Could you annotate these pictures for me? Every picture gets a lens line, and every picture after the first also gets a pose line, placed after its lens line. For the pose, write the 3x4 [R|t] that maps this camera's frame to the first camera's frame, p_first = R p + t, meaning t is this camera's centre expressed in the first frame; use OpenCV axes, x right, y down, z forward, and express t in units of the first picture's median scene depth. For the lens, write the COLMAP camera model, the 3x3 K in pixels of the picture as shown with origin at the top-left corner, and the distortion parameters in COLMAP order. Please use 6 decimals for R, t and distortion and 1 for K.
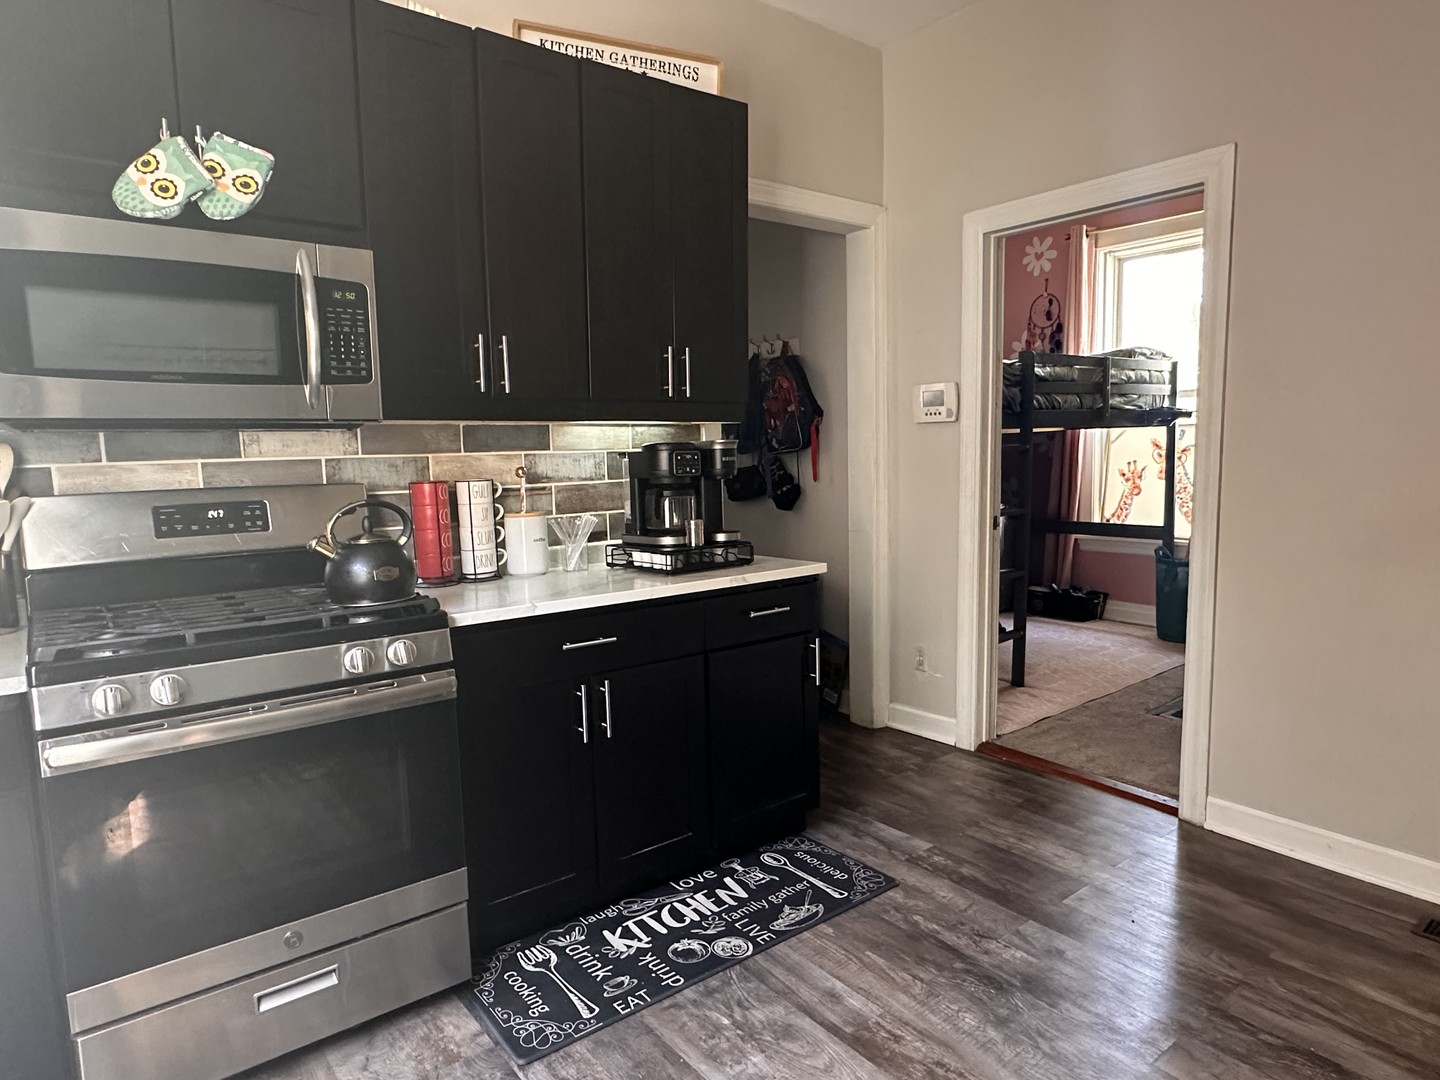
lens RADIAL K [[869.4, 0, 717.3], [0, 869.4, 549.3], [0, 0, 1]] dist [-0.009784, -0.000810]
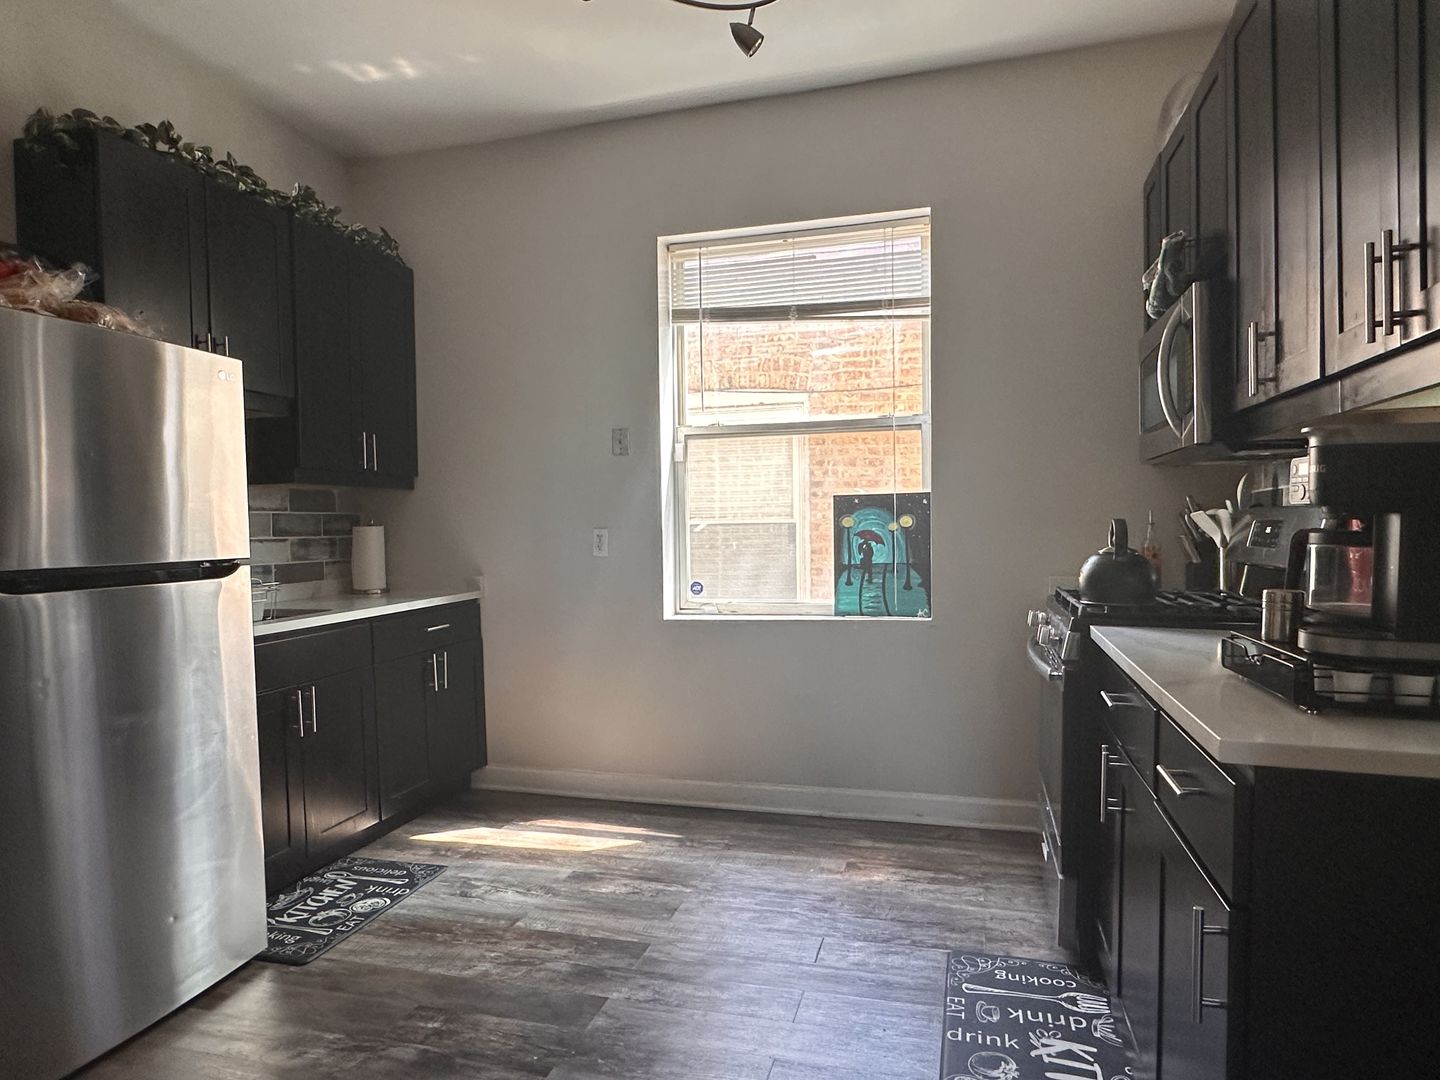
lens RADIAL K [[869.4, 0, 716.1], [0, 869.4, 542.9], [0, 0, 1]] dist [-0.009784, -0.000810]
pose [[-0.812632, 0.051119, -0.580530, 0.695680], [-0.024706, 0.992228, 0.121955, -0.155324], [0.582253, 0.113447, -0.805054, 1.548967]]
